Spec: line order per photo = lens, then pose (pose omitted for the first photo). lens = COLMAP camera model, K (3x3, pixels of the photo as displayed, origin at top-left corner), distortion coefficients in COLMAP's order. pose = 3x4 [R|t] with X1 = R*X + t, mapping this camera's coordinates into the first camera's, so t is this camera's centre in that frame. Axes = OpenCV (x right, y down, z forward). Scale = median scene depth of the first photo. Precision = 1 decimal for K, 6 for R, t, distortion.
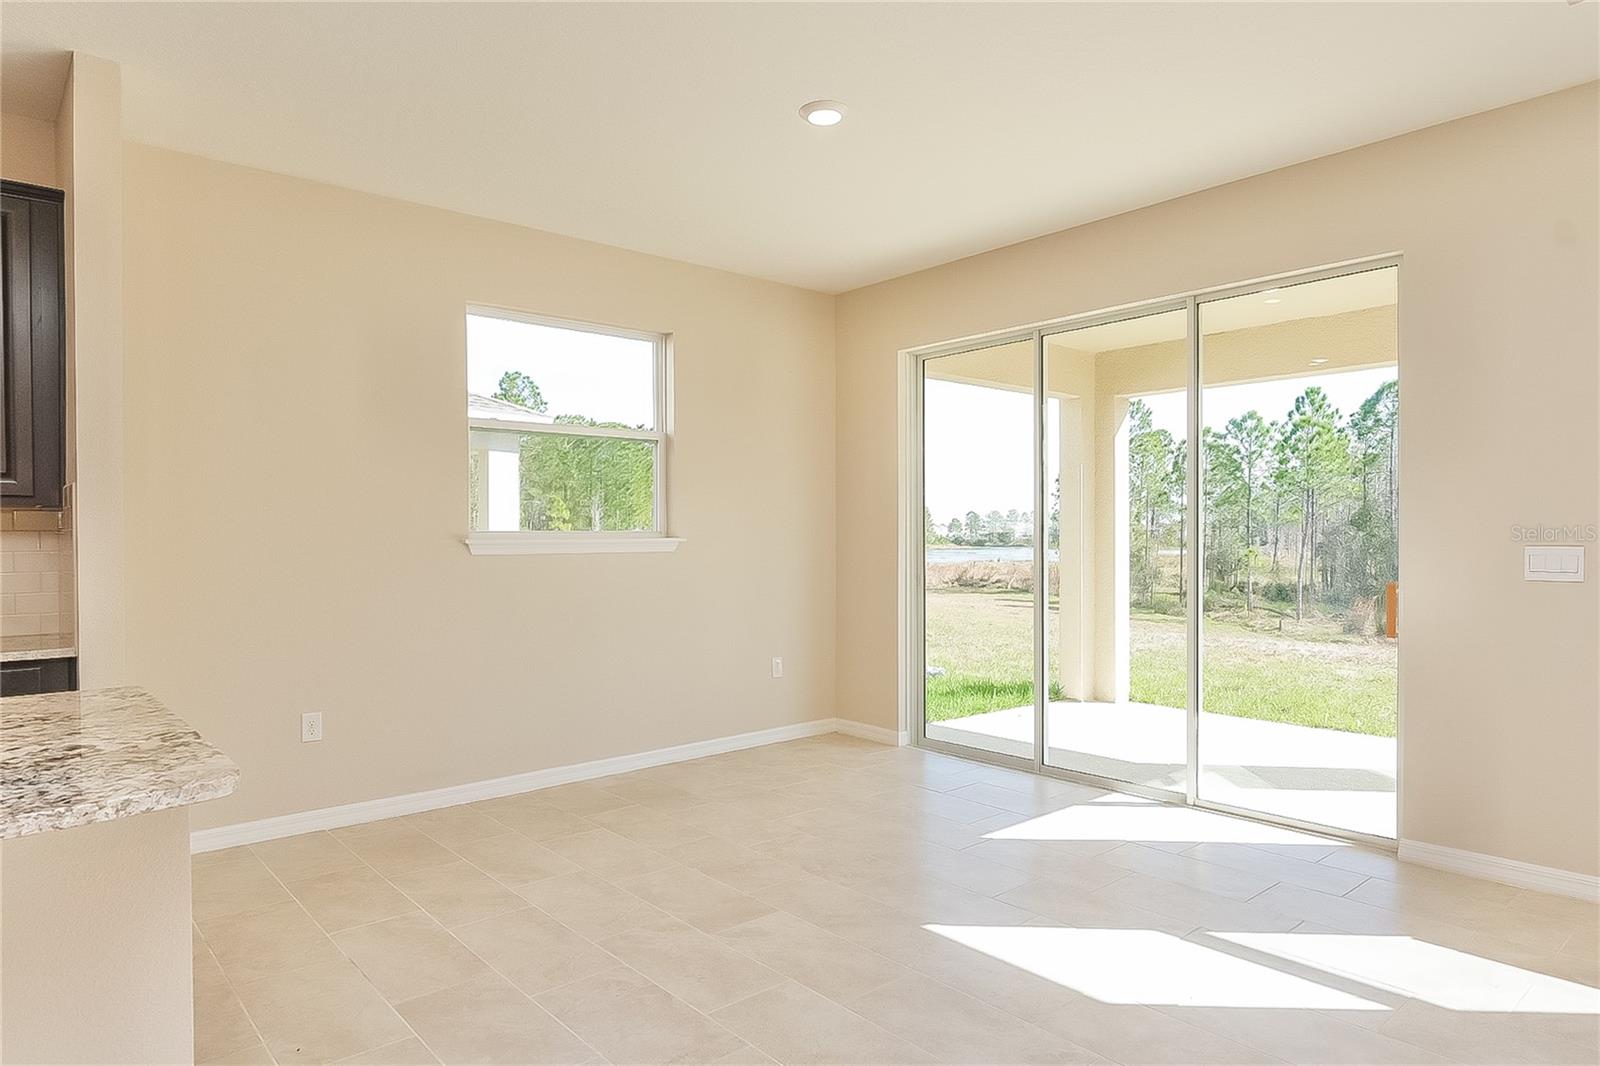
lens RADIAL K [[953.7, 0, 800.6], [0, 953.7, 539.7], [0, 0, 1]] dist [0.003474, 0.000229]
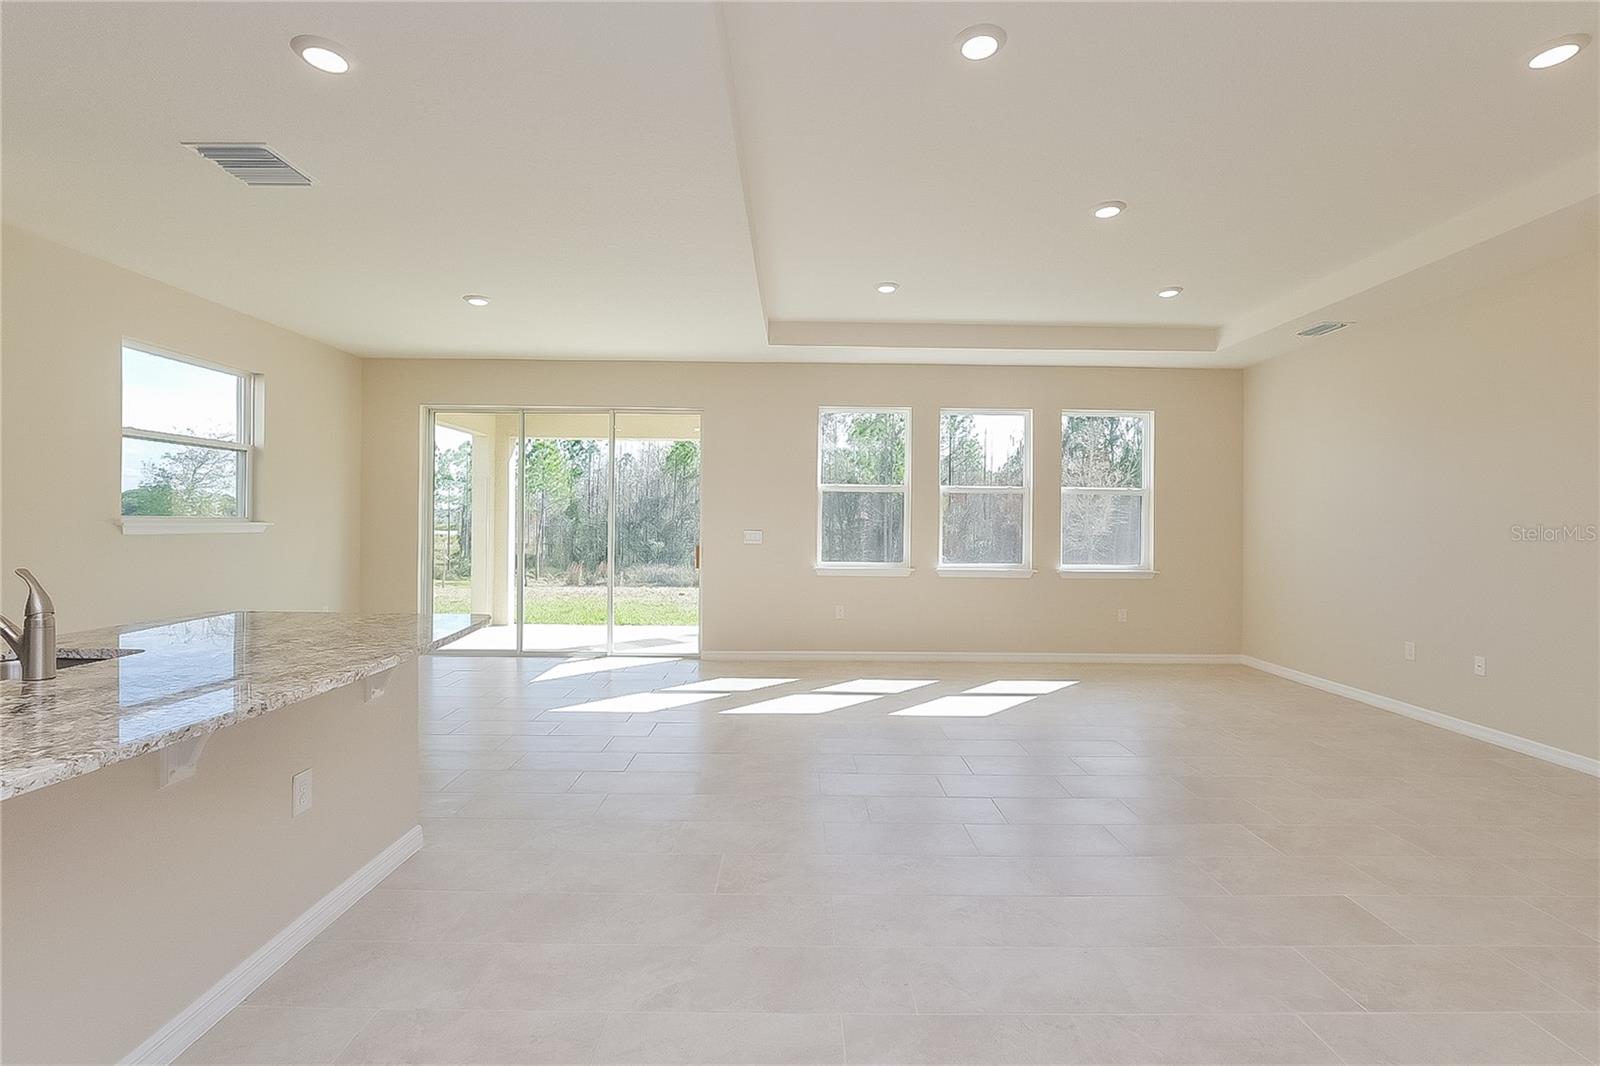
lens RADIAL K [[716.3, 0, 798.9], [0, 716.3, 530.1], [0, 0, 1]] dist [0.000608, 0.000635]
pose [[0.654148, 0.004627, 0.756352, -0.406354], [-0.011958, 0.999920, 0.004225, -0.004846], [-0.756272, -0.011809, 0.654151, -0.263874]]
